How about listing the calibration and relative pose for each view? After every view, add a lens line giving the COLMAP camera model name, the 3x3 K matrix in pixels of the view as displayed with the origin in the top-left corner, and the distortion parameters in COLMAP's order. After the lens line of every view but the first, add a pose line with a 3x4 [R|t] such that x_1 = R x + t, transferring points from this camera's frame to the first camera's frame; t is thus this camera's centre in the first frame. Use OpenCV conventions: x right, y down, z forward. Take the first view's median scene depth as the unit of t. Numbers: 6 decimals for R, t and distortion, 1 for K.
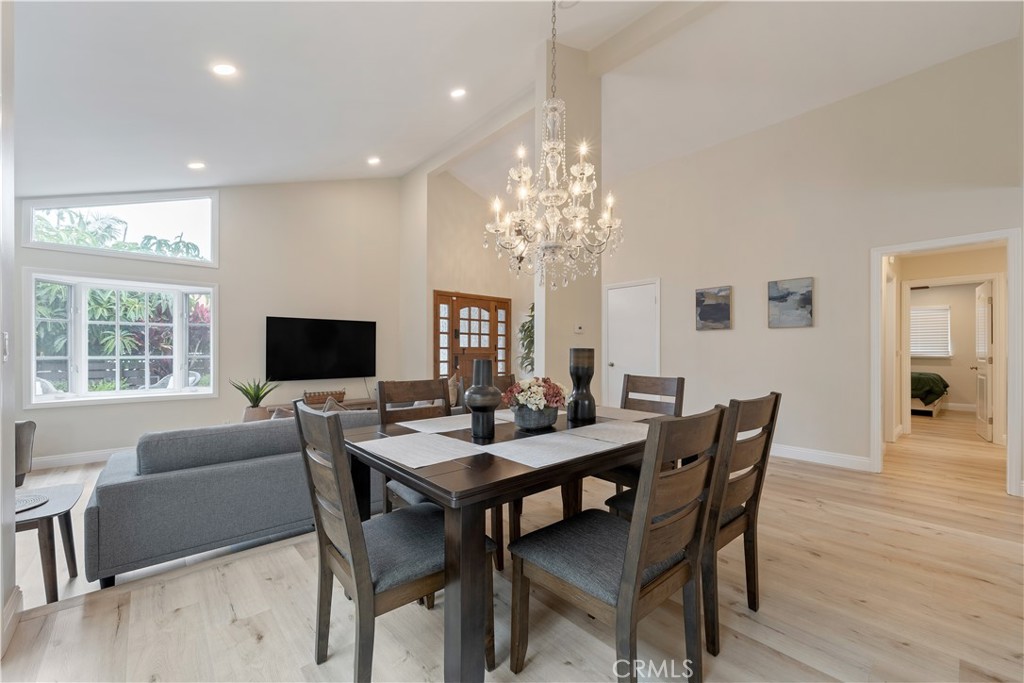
lens RADIAL K [[404.1, 0, 514.3], [0, 404.1, 348.5], [0, 0, 1]] dist [0.002939, 0.000565]
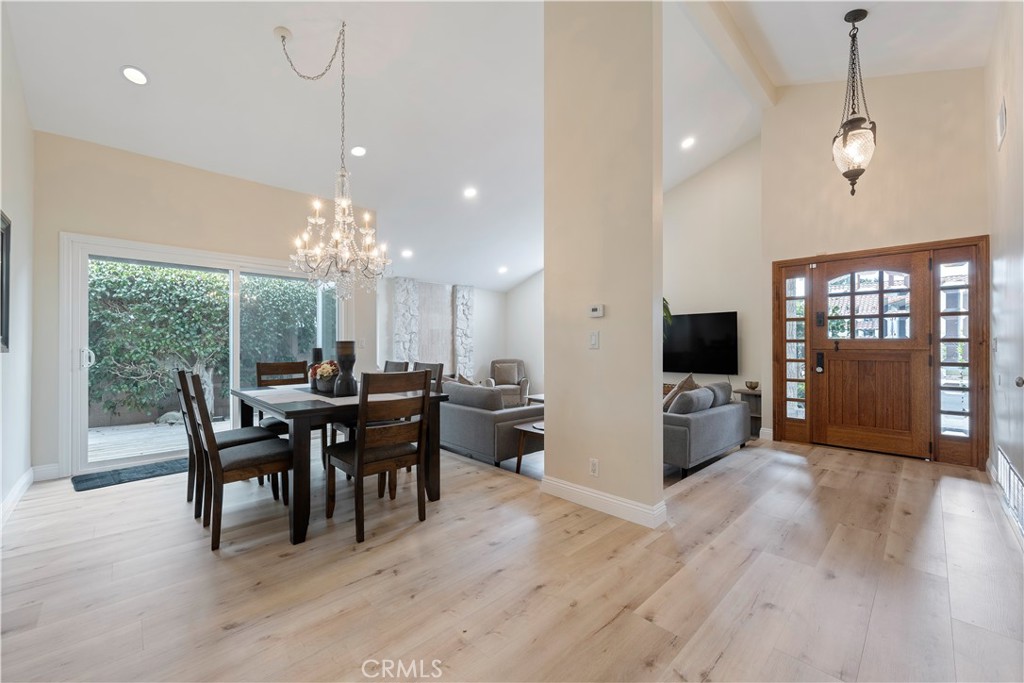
lens RADIAL K [[404.1, 0, 512.7], [0, 404.1, 340.4], [0, 0, 1]] dist [0.002939, 0.000565]
pose [[0.045245, -0.013887, -0.998879, 0.486848], [0.003320, 0.999900, -0.013751, 0.005798], [0.998970, -0.002694, 0.045287, 0.474423]]
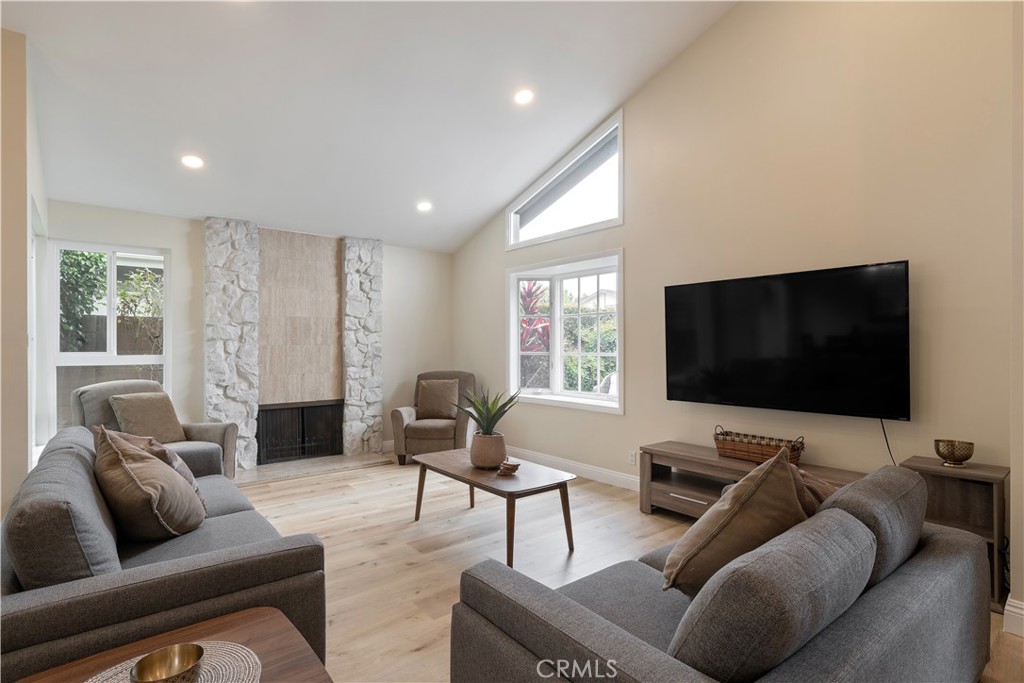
lens RADIAL K [[508.1, 0, 511.3], [0, 508.1, 345.7], [0, 0, 1]] dist [-0.002387, -0.000601]
pose [[-0.043160, -0.001965, -0.999066, 0.093933], [0.003936, 0.999990, -0.002137, 0.004866], [0.999060, -0.004025, -0.043152, 0.672030]]
